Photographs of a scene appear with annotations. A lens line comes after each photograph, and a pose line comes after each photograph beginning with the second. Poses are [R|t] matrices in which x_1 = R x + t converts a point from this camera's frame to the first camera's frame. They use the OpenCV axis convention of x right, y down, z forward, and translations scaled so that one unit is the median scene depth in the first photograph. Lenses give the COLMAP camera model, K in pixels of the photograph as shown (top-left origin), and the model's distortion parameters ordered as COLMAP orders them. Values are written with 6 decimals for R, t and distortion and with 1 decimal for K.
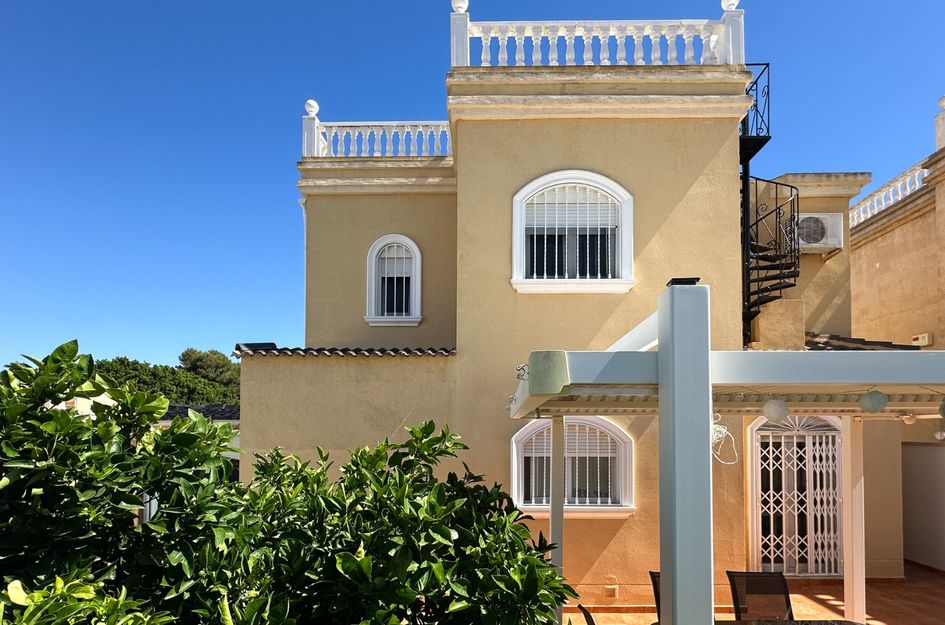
lens RADIAL K [[487.1, 0, 496.3], [0, 487.1, 418.4], [0, 0, 1]] dist [-0.002203, 0.001807]
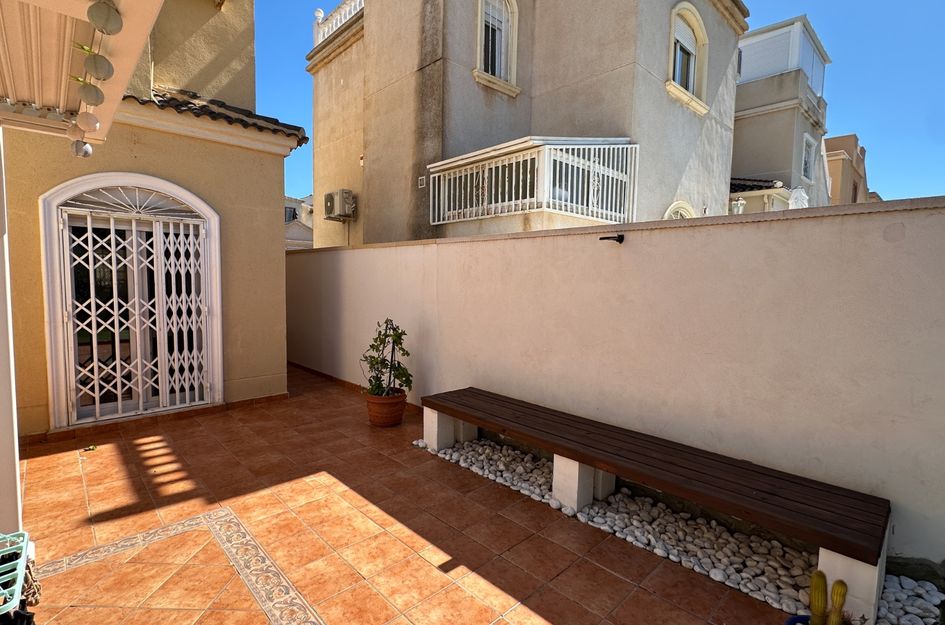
lens RADIAL K [[450.3, 0, 466.0], [0, 450.3, 307.3], [0, 0, 1]] dist [0.001734, -0.001402]
pose [[0.724275, -0.034474, 0.688649, 0.508911], [-0.039177, 0.995078, 0.091018, 0.082697], [-0.688397, -0.092902, 0.719360, 0.191197]]
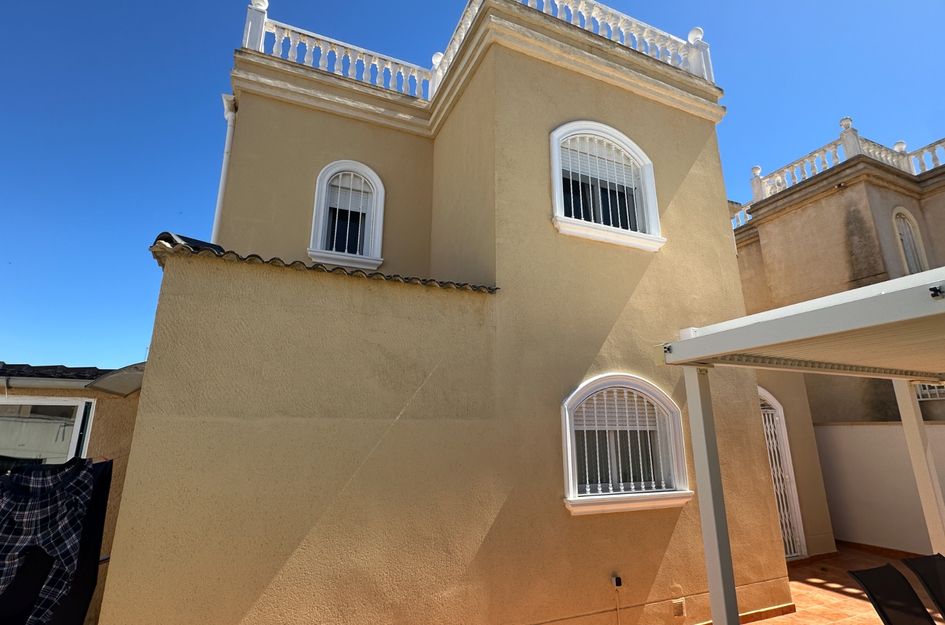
lens RADIAL K [[450.3, 0, 468.8], [0, 450.3, 313.3], [0, 0, 1]] dist [0.001734, -0.001402]
pose [[0.917559, 0.100256, 0.384751, -0.333444], [-0.008000, 0.972146, -0.234238, 0.057789], [-0.397518, 0.211849, 0.892804, 0.326107]]
